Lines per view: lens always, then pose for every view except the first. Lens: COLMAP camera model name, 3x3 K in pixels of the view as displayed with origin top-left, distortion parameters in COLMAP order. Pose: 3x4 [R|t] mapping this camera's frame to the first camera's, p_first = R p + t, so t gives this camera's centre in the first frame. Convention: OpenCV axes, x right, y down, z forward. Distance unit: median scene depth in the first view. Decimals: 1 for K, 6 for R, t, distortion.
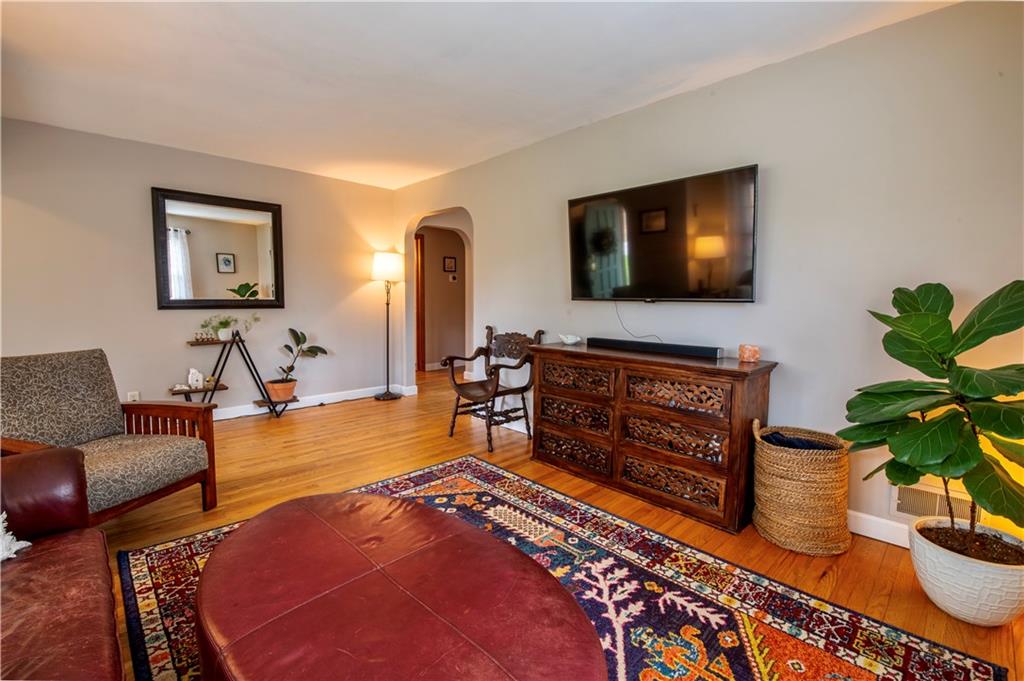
lens RADIAL K [[445.8, 0, 511.4], [0, 445.8, 341.9], [0, 0, 1]] dist [-0.005181, -0.005537]
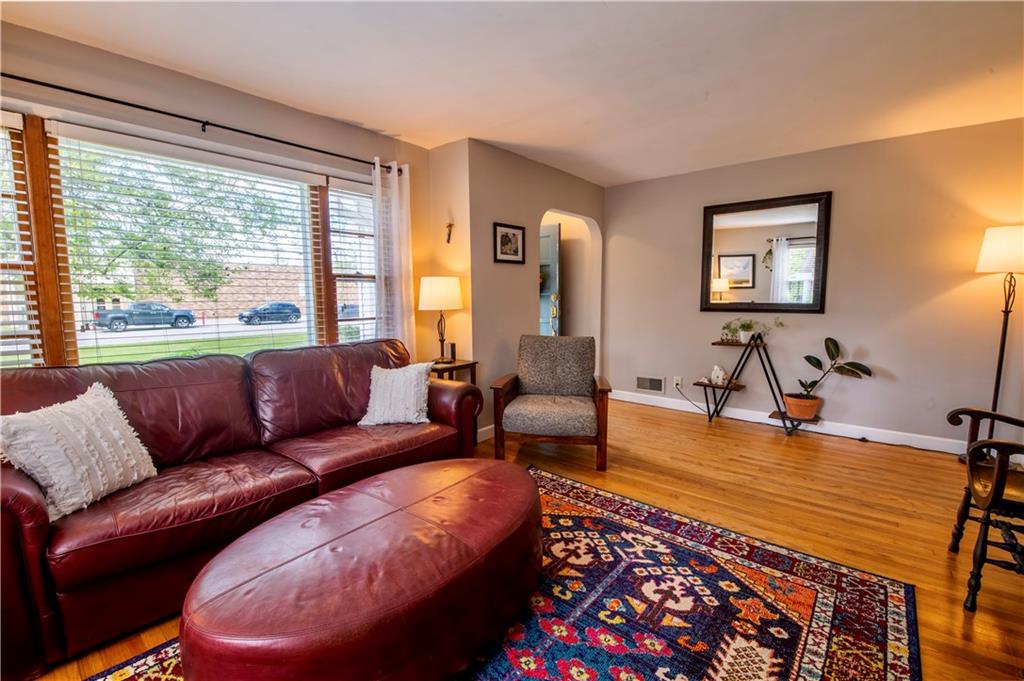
lens RADIAL K [[445.8, 0, 504.9], [0, 445.8, 340.1], [0, 0, 1]] dist [-0.005181, -0.005537]
pose [[0.101404, 0.088032, -0.990943, 0.461206], [-0.095754, 0.992316, 0.078356, -0.055469], [0.990226, 0.086941, 0.109054, 0.516641]]
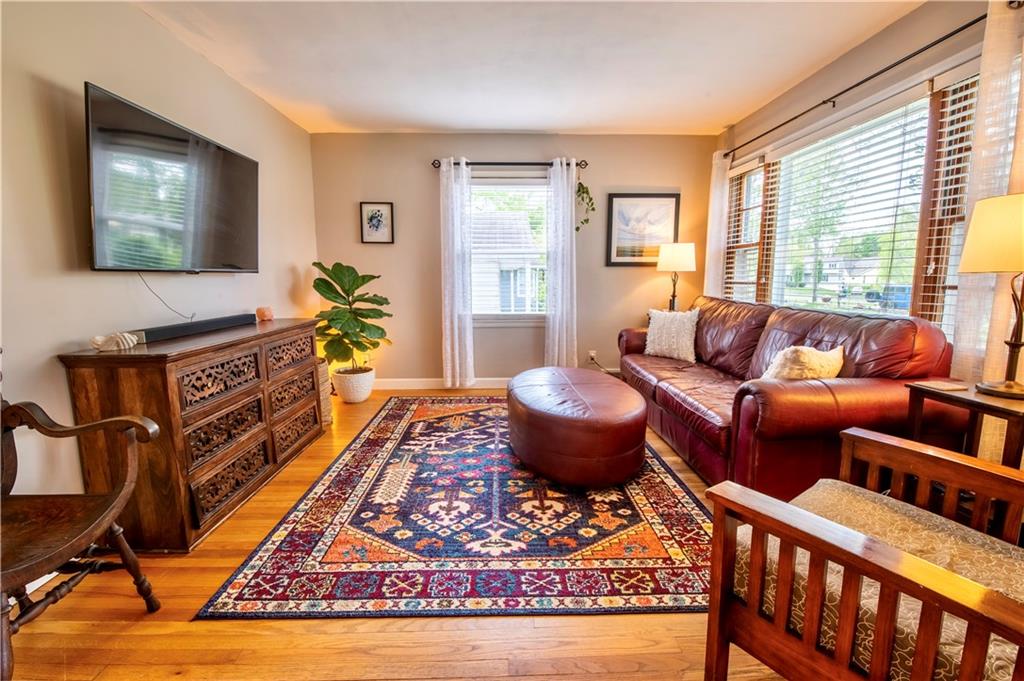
lens RADIAL K [[445.8, 0, 502.0], [0, 445.8, 340.1], [0, 0, 1]] dist [-0.005181, -0.005537]
pose [[-0.726933, -0.095098, 0.680092, -0.735626], [0.074880, 0.973482, 0.216160, -0.109832], [-0.682614, 0.208059, -0.700536, 1.303663]]
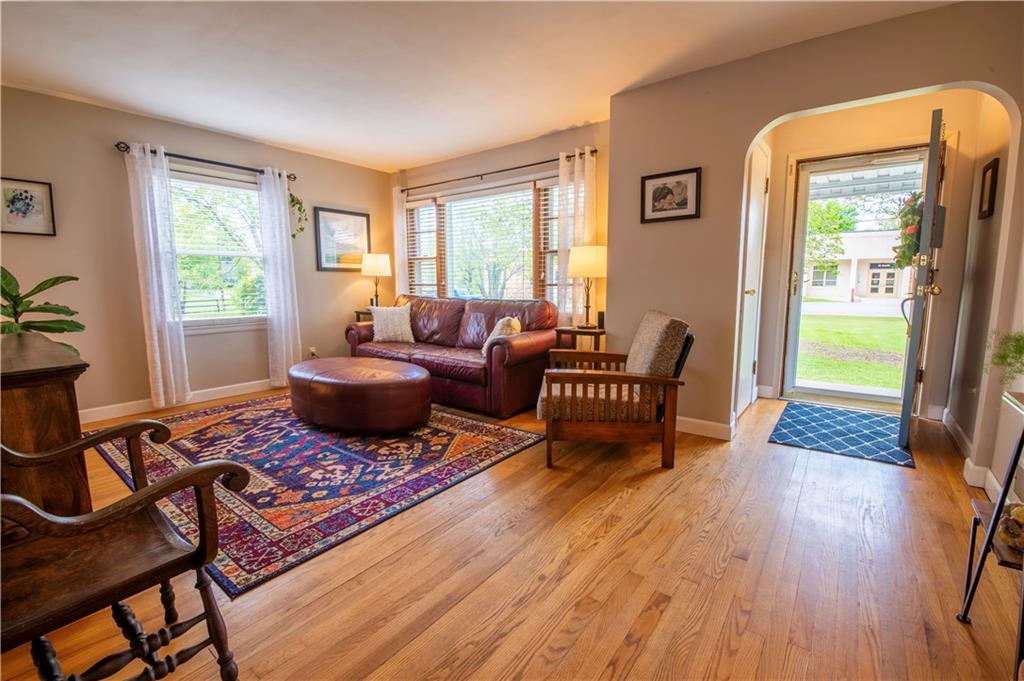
lens RADIAL K [[445.8, 0, 509.6], [0, 445.8, 342.5], [0, 0, 1]] dist [-0.005181, -0.005537]
pose [[-0.989981, 0.019157, -0.139895, -0.403100], [-0.014760, 0.971287, 0.237453, -0.152035], [0.140427, 0.237139, -0.961273, 1.783059]]
